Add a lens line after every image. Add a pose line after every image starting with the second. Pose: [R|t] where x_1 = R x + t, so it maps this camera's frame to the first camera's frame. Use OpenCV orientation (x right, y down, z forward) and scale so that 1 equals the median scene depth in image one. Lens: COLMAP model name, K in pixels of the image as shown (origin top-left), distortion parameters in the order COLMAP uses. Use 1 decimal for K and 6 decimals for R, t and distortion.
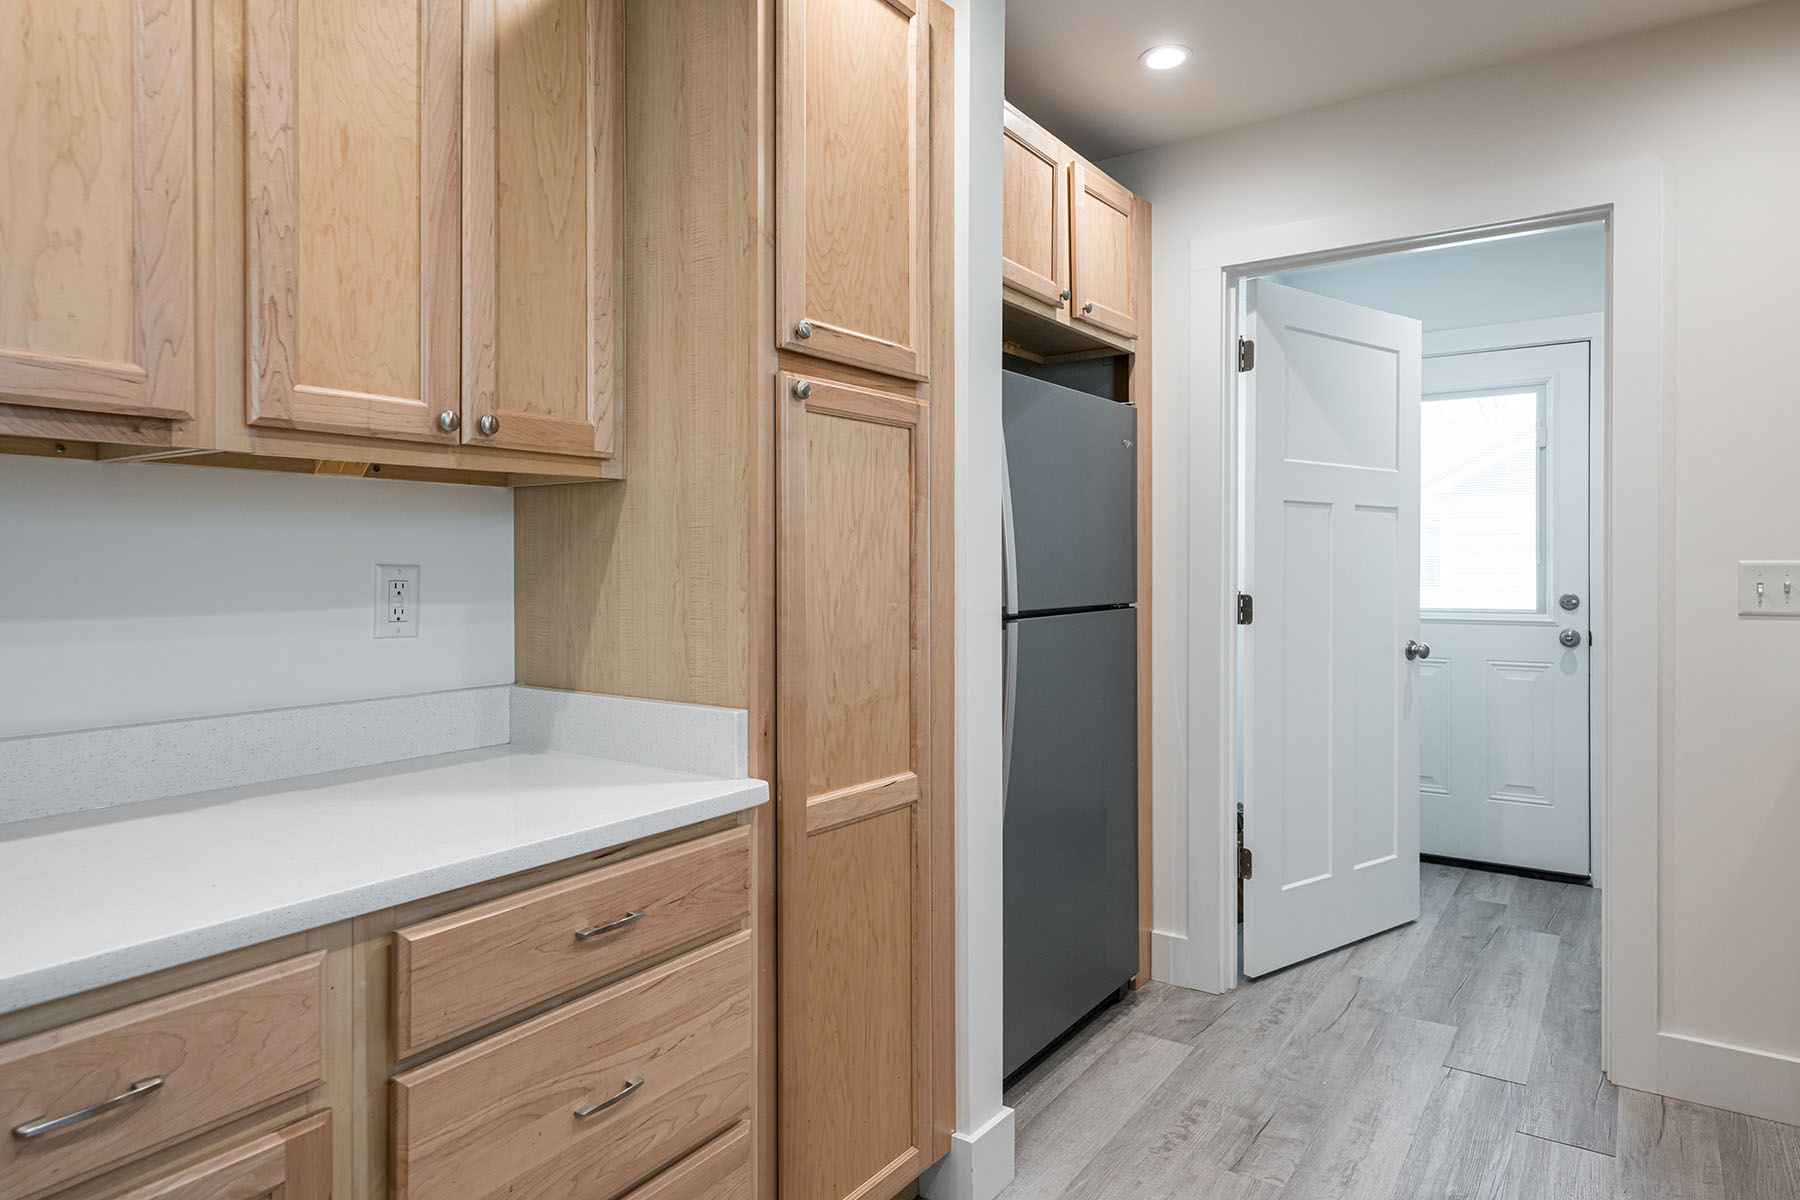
lens RADIAL K [[1093.1, 0, 901.4], [0, 1093.1, 565.7], [0, 0, 1]] dist [0.002234, -0.002622]
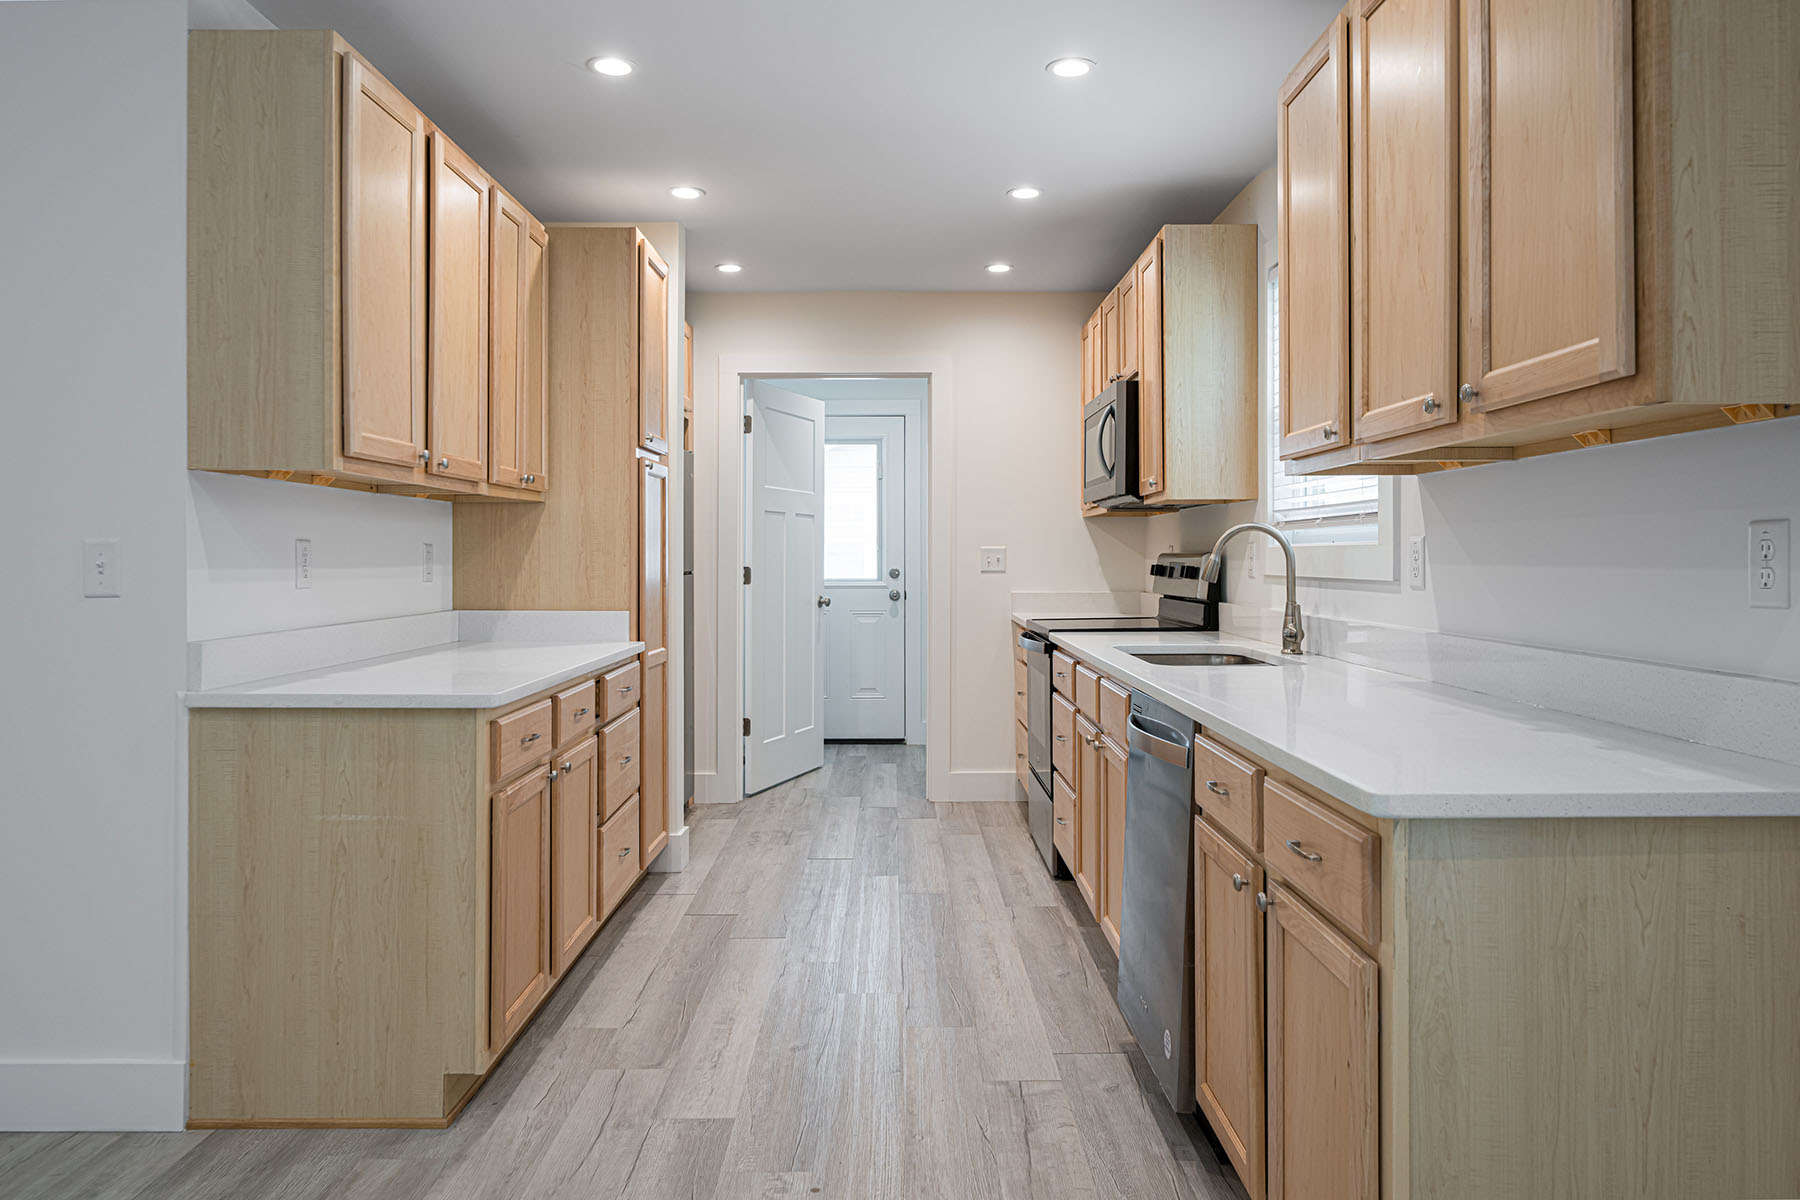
lens RADIAL K [[1233.3, 0, 897.2], [0, 1233.3, 547.3], [0, 0, 1]] dist [-0.002587, -0.000155]
pose [[0.824981, 0.005490, 0.565134, -0.566970], [-0.000369, 0.999958, -0.009176, 0.014471], [-0.565160, 0.007362, 0.824948, -0.695513]]
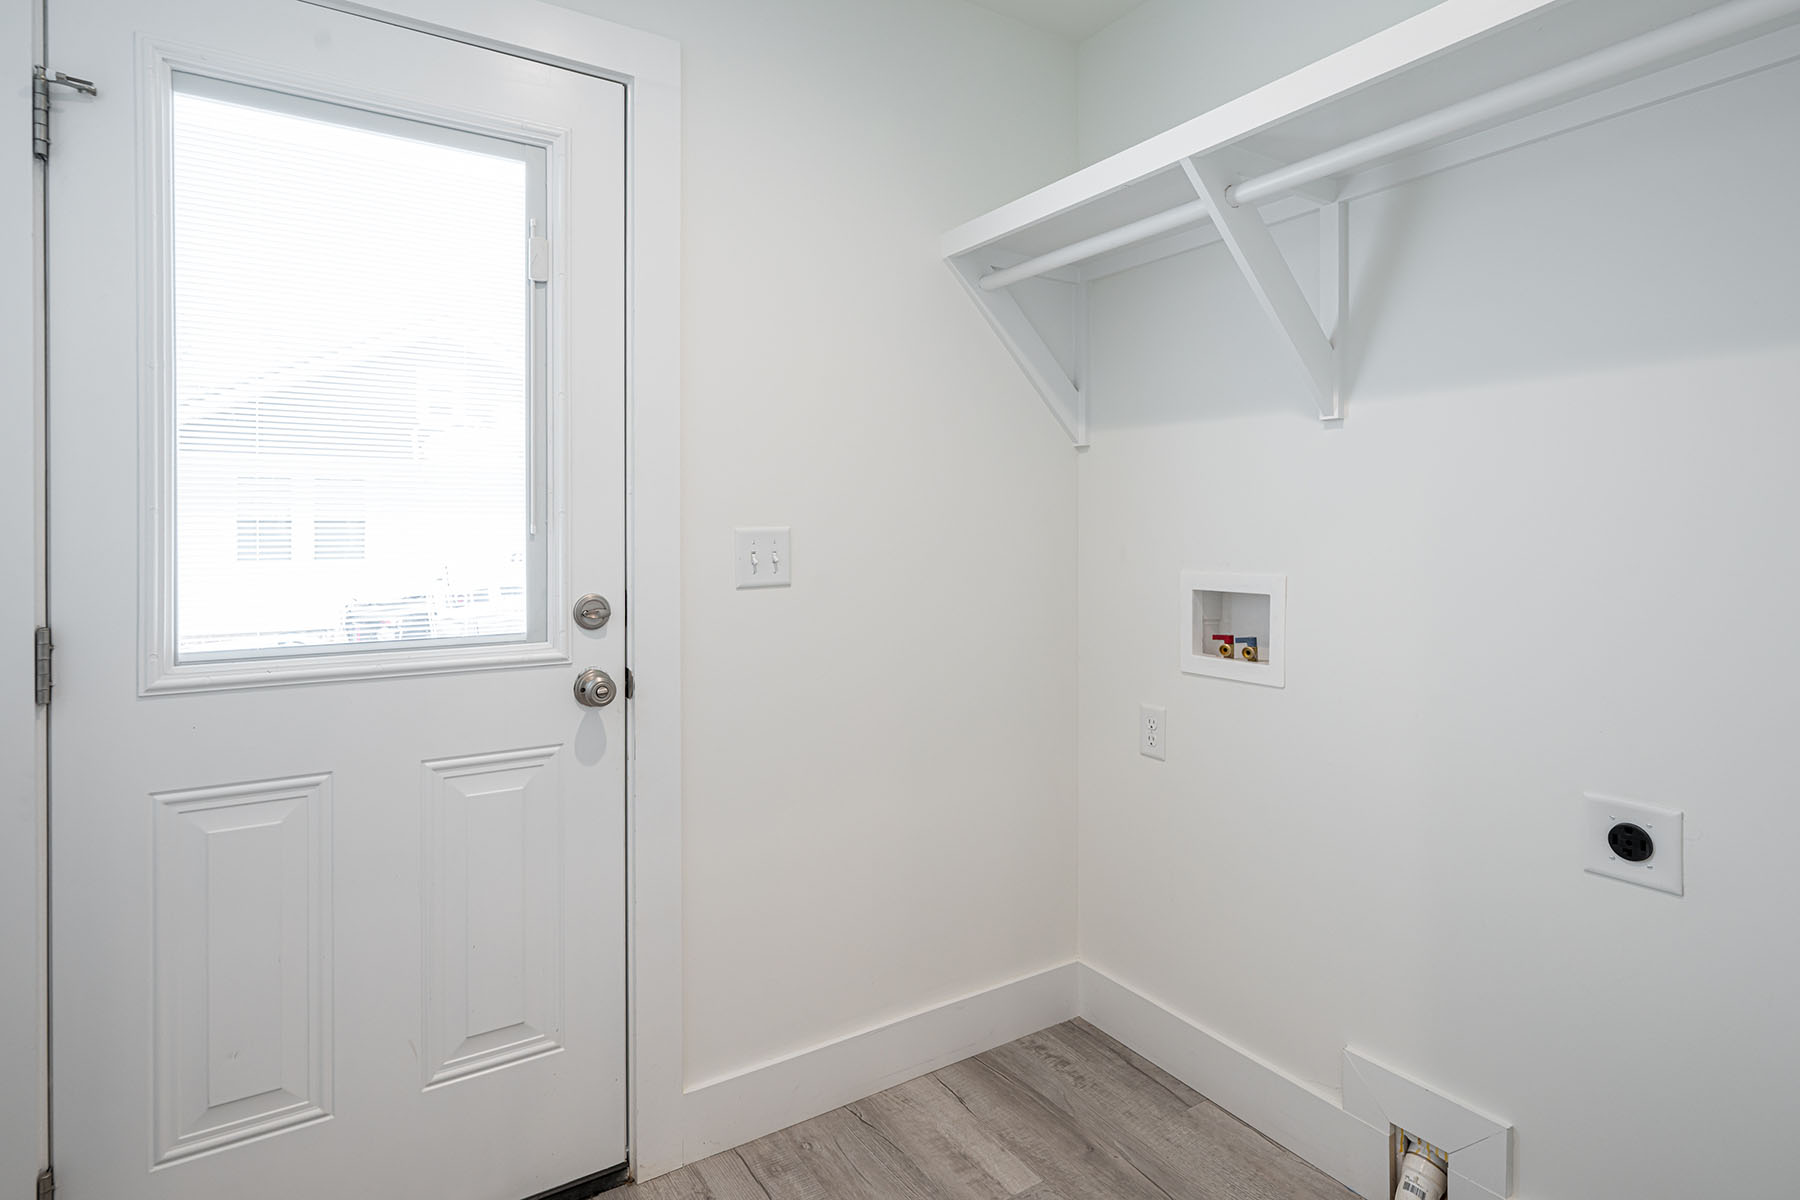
lens RADIAL K [[941.9, 0, 908.4], [0, 941.9, 531.3], [0, 0, 1]] dist [0.001343, 0.000216]
pose [[0.387384, -0.003216, 0.921913, 0.368534], [0.000601, 0.999995, 0.003236, -0.005045], [-0.921918, -0.000699, 0.387384, 0.928440]]
